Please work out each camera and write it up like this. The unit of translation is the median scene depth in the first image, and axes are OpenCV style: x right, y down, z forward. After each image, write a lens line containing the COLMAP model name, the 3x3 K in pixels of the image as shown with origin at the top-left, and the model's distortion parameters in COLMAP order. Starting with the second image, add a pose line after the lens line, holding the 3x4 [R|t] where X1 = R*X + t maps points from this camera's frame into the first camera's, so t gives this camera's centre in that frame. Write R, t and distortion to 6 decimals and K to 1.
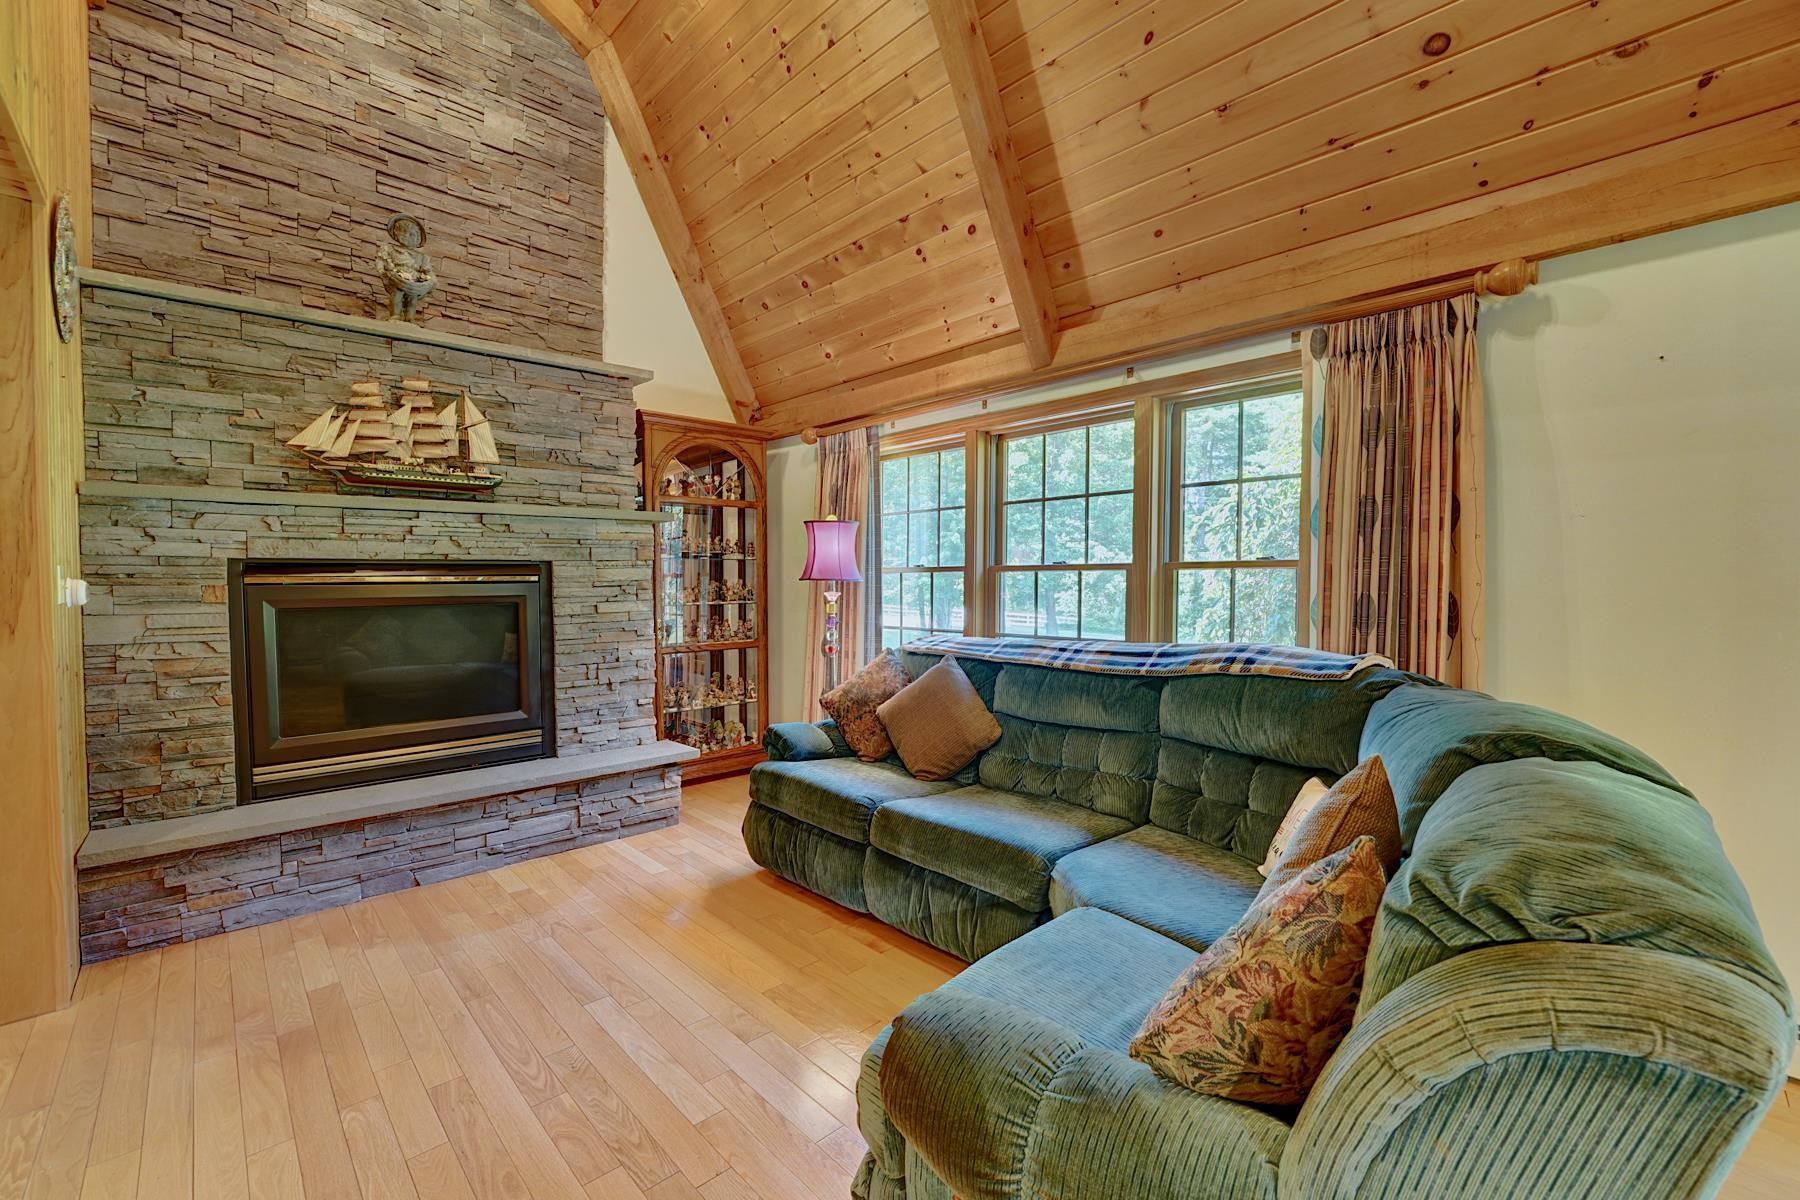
lens RADIAL K [[754.2, 0, 900.0], [0, 754.2, 600.0], [0, 0, 1]] dist [-0.022702, 0.000074]
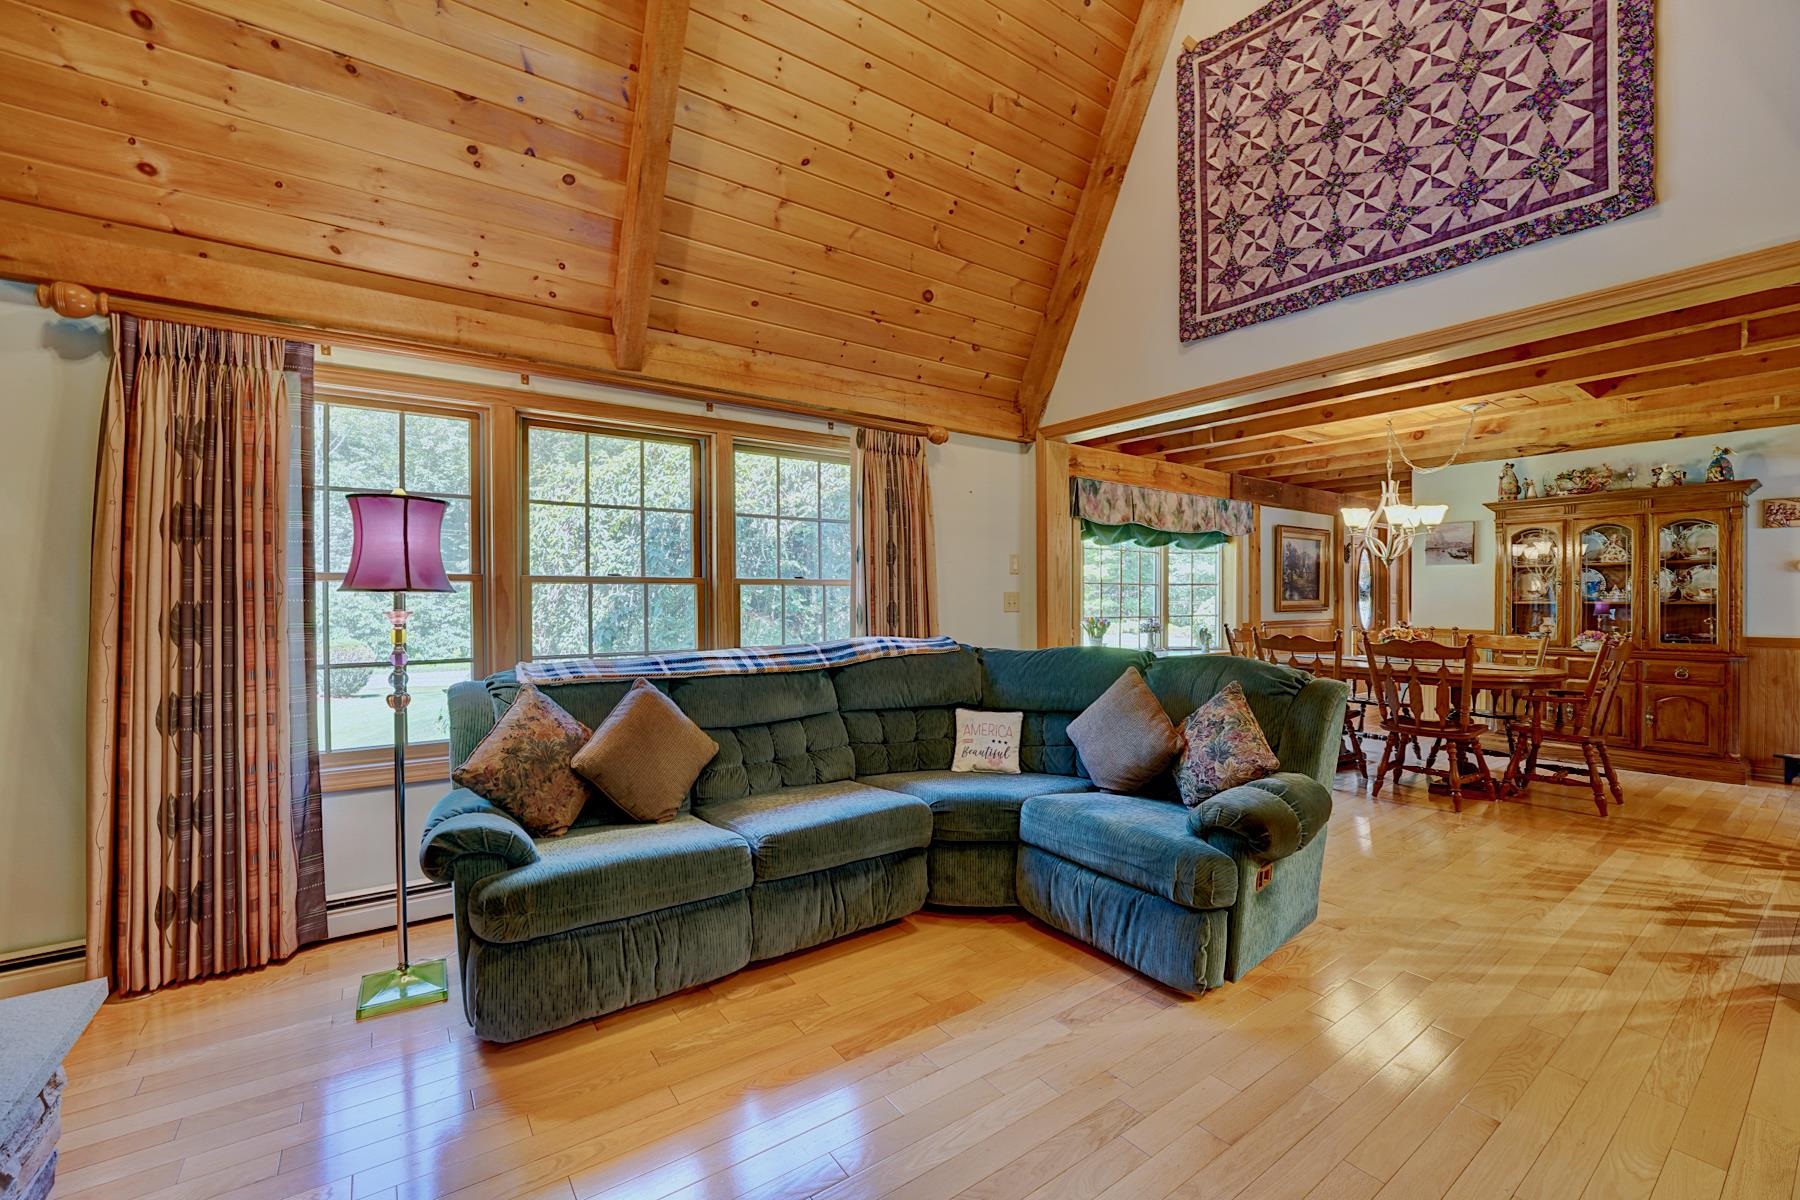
lens RADIAL K [[728.5, 0, 896.6], [0, 728.5, 608.7], [0, 0, 1]] dist [-0.026466, 0.000357]
pose [[0.143485, -0.012078, 0.989579, -0.733050], [0.030993, 0.999490, 0.007705, -0.004416], [-0.989167, 0.029565, 0.143786, 0.590995]]
